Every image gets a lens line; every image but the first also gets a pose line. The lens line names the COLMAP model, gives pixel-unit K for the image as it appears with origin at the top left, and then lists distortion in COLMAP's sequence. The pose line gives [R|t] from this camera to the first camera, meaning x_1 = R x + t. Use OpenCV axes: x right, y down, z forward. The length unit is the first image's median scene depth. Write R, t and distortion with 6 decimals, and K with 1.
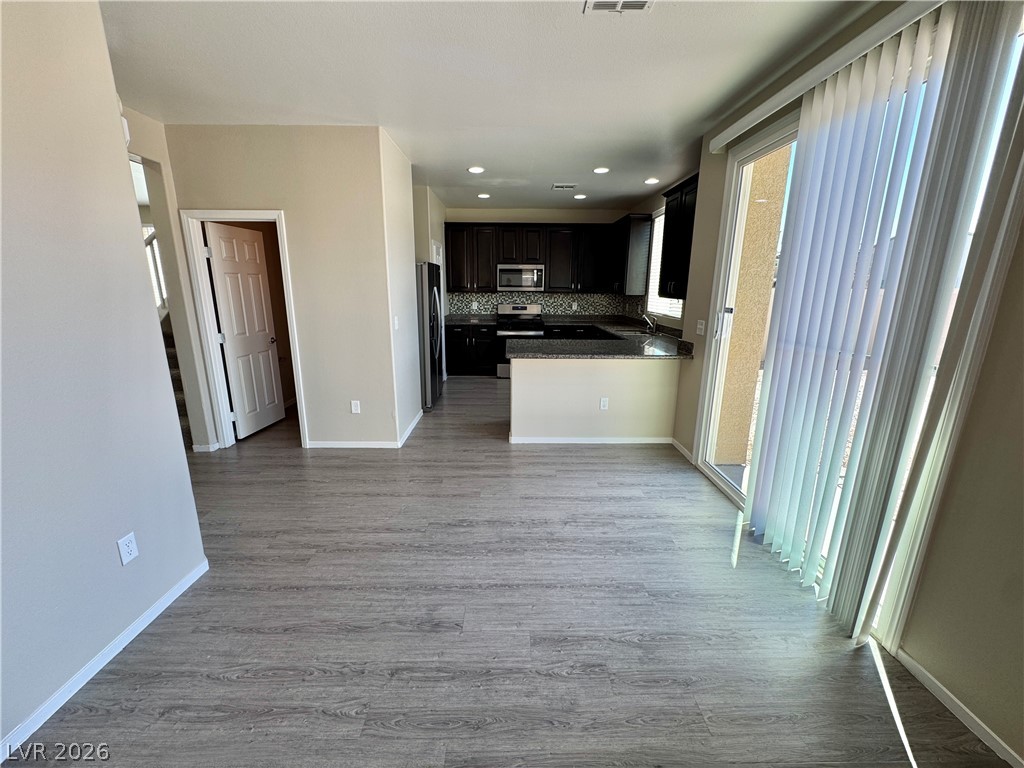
lens RADIAL K [[408.1, 0, 512.0], [0, 408.1, 384.0], [0, 0, 1]] dist [-0.001617, -0.000290]
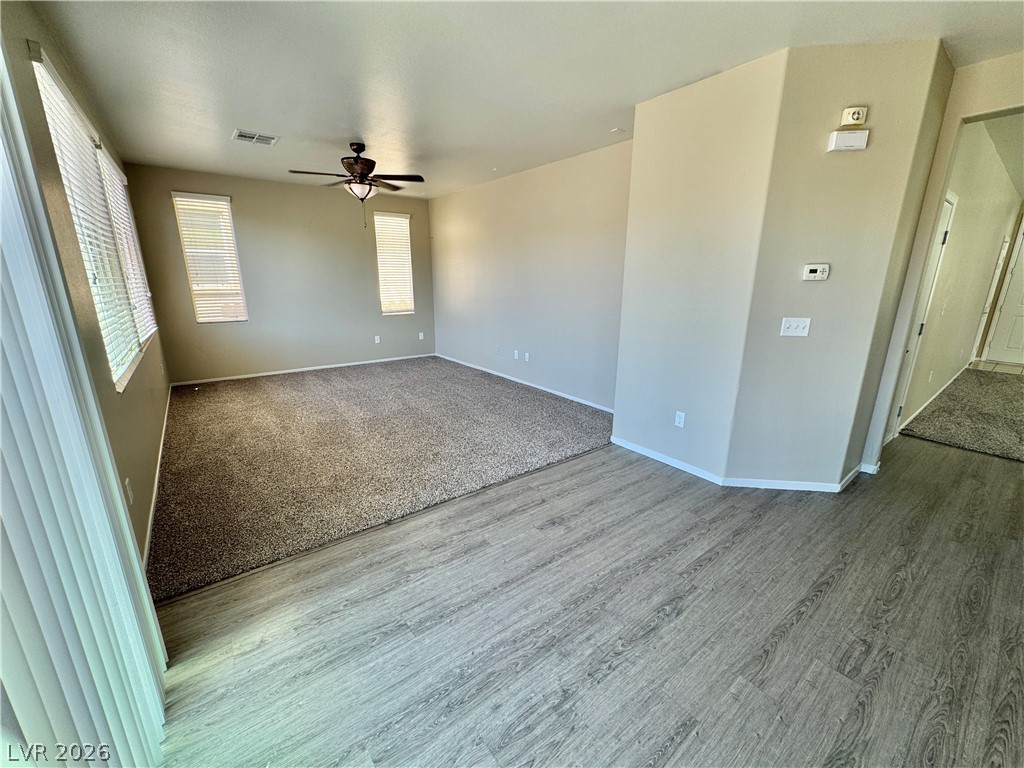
lens RADIAL K [[408.1, 0, 512.0], [0, 408.1, 384.0], [0, 0, 1]] dist [-0.001617, -0.000290]
pose [[-0.797288, 0.142569, -0.586520, 0.395262], [-0.151562, 0.893287, 0.423164, -0.223574], [0.584260, 0.426278, -0.690599, 1.010932]]
